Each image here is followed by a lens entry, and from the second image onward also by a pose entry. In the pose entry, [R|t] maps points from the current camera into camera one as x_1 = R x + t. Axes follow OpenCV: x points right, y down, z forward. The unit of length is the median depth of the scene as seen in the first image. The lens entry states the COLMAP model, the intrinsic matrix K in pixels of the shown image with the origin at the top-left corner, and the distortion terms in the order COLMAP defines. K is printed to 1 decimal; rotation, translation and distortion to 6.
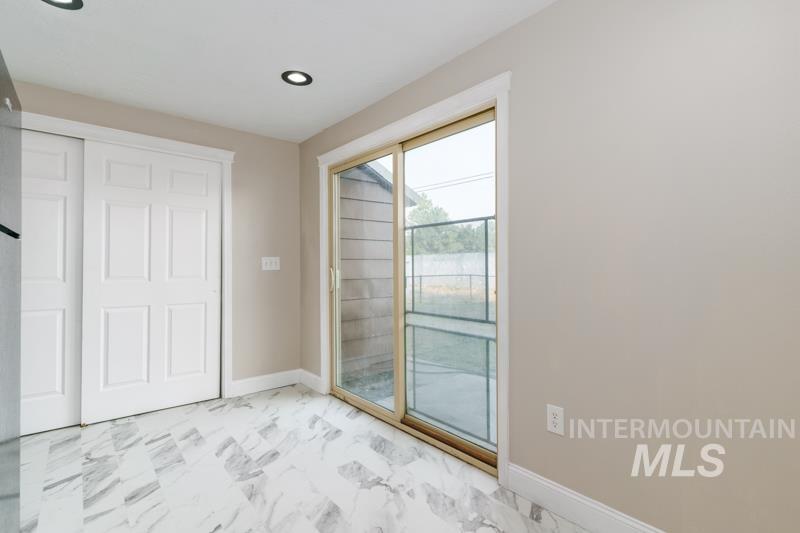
lens RADIAL K [[382.3, 0, 404.7], [0, 382.3, 263.5], [0, 0, 1]] dist [0.002266, -0.000034]
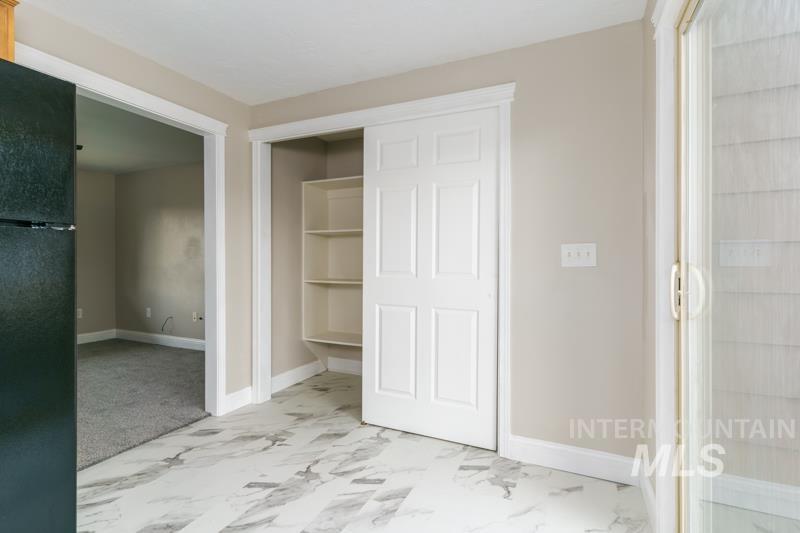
lens RADIAL K [[382.3, 0, 404.7], [0, 382.3, 263.5], [0, 0, 1]] dist [0.002266, -0.000034]
pose [[0.419776, 0.009985, -0.907573, 0.071053], [-0.000310, 0.999941, 0.010858, 0.007449], [0.907628, -0.004277, 0.419755, 0.609741]]
